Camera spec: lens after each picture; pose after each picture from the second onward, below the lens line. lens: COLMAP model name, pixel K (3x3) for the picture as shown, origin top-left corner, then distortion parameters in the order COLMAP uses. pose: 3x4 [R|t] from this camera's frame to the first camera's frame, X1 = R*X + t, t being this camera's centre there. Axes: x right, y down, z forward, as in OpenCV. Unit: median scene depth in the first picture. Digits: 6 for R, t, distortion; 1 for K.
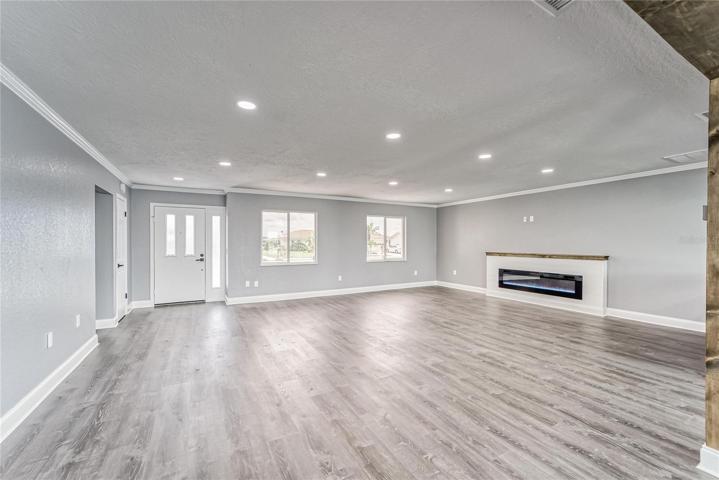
lens RADIAL K [[293.2, 0, 360.5], [0, 293.2, 243.3], [0, 0, 1]] dist [0.001088, -0.001274]
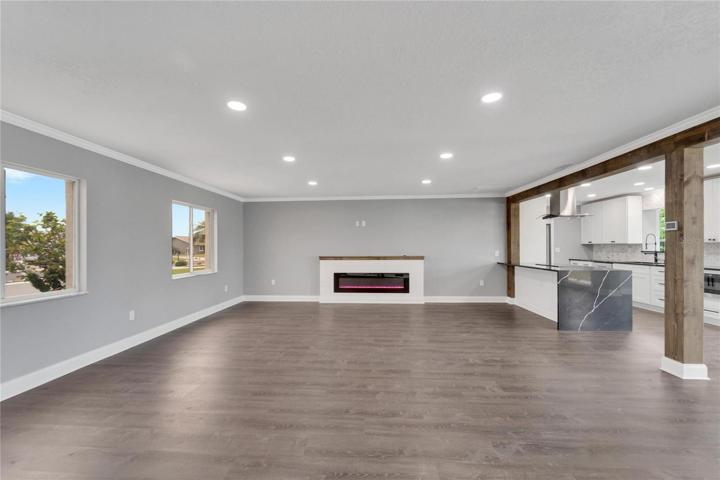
lens RADIAL K [[293.6, 0, 358.6], [0, 293.6, 247.2], [0, 0, 1]] dist [0.001088, -0.001274]
pose [[0.548405, -0.002612, 0.836208, -0.392013], [0.007540, 0.999970, -0.001821, 0.003890], [-0.836179, 0.007304, 0.548409, 0.518116]]
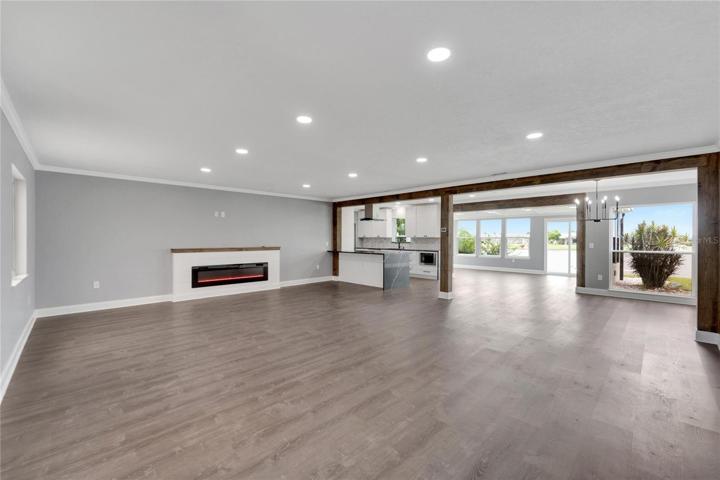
lens RADIAL K [[293.6, 0, 356.0], [0, 293.6, 236.8], [0, 0, 1]] dist [0.001088, -0.001274]
pose [[-0.250962, 0.006928, 0.967972, -0.667195], [0.002265, 0.999976, -0.006570, 0.004048], [-0.967994, 0.000544, -0.250972, 0.973461]]
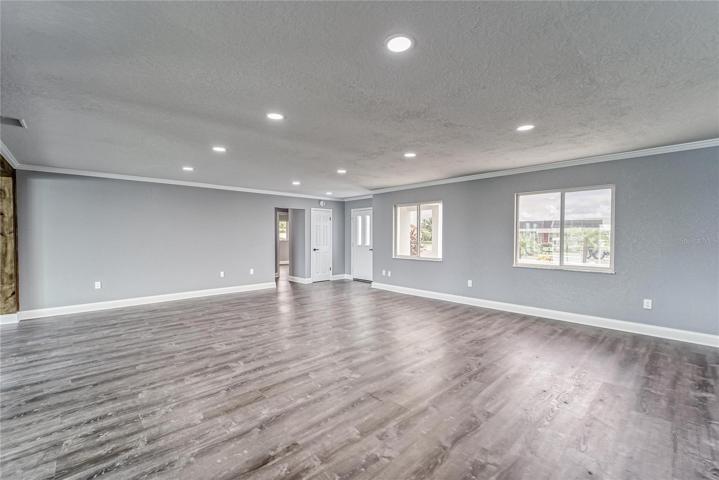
lens RADIAL K [[307.5, 0, 362.3], [0, 307.5, 239.8], [0, 0, 1]] dist [-0.009414, 0.002805]
pose [[0.236170, 0.010909, -0.971650, 0.872608], [-0.001178, 0.999939, 0.010941, -0.001708], [0.971711, -0.001440, 0.236169, 0.747195]]
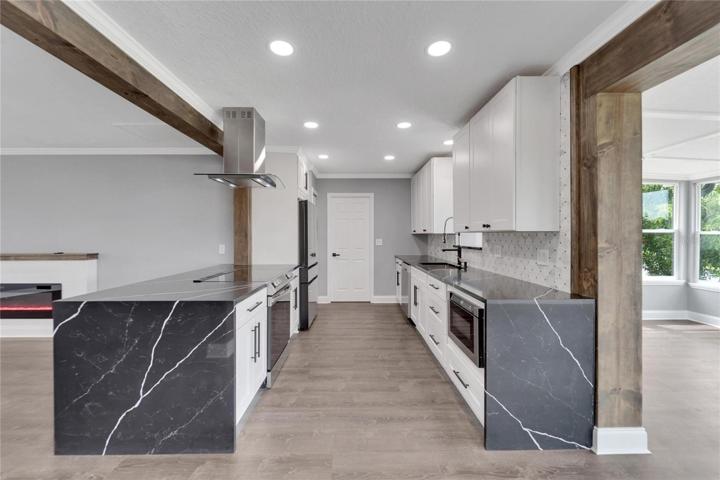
lens RADIAL K [[276.3, 0, 361.6], [0, 276.3, 238.6], [0, 0, 1]] dist [-0.001398, -0.000170]
pose [[0.477903, -0.004414, 0.878402, 0.537491], [0.007488, 0.999972, 0.000952, 0.009998], [-0.878381, 0.006122, 0.477922, 0.063273]]
